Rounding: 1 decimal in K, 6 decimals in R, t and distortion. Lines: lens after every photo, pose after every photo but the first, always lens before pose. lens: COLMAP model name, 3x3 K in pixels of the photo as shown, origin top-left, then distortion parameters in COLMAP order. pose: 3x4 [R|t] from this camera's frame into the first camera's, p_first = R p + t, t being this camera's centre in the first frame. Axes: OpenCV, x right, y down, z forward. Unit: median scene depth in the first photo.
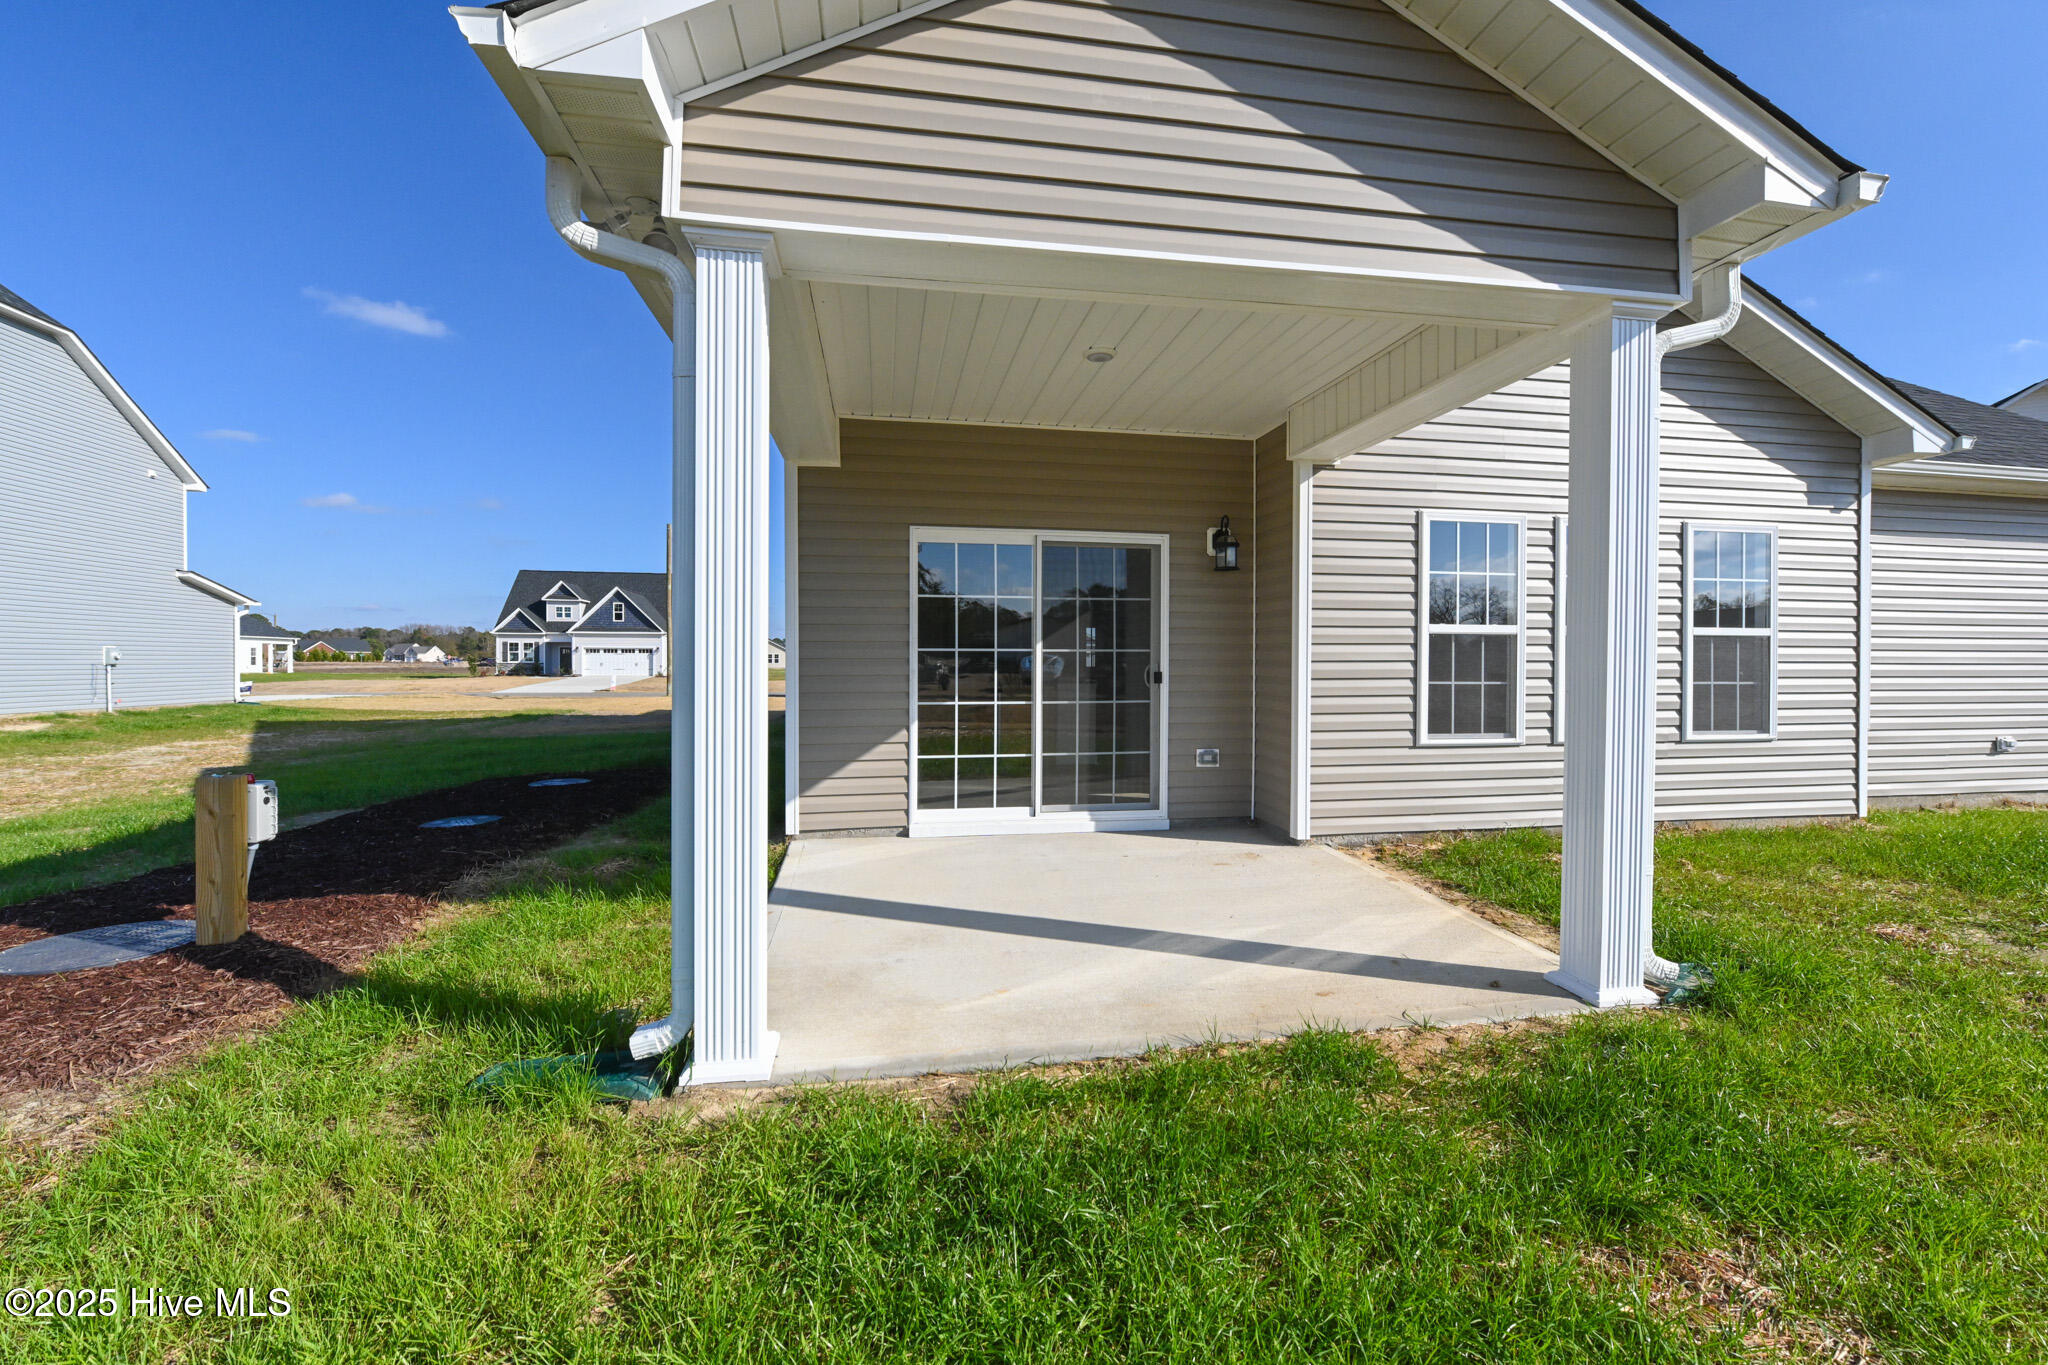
lens RADIAL K [[814.8, 0, 1024.2], [0, 814.8, 670.9], [0, 0, 1]] dist [-0.010258, -0.000485]
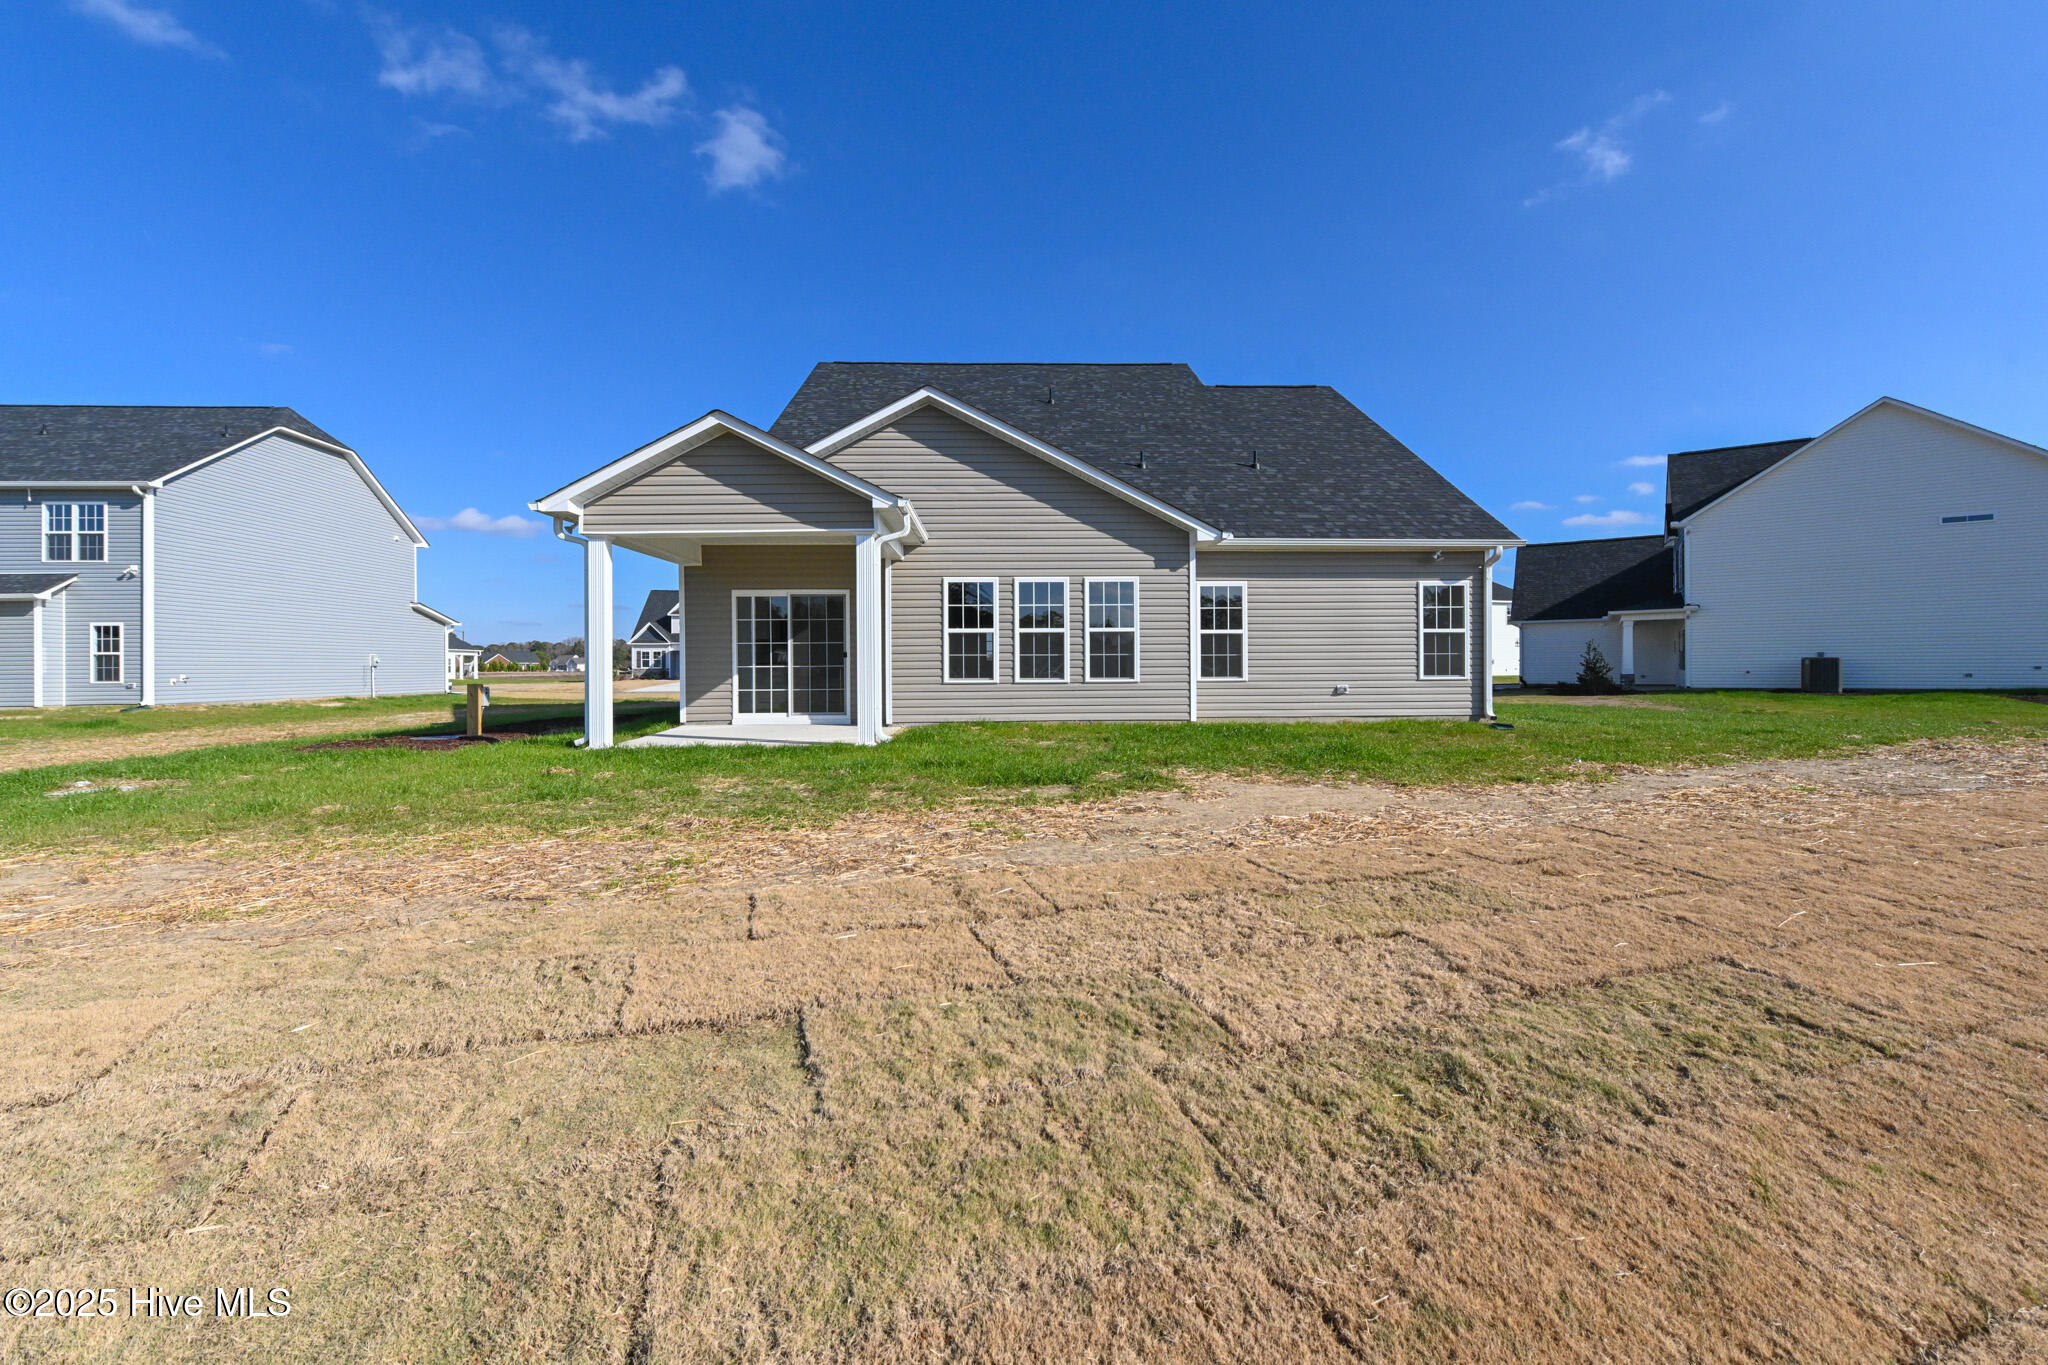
lens RADIAL K [[814.8, 0, 1024.2], [0, 814.8, 670.9], [0, 0, 1]] dist [-0.010258, -0.000485]
pose [[0.990027, -0.009463, -0.140556, 0.227447], [0.008557, 0.999939, -0.007050, 0.016954], [0.140615, 0.005776, 0.990048, -0.265225]]
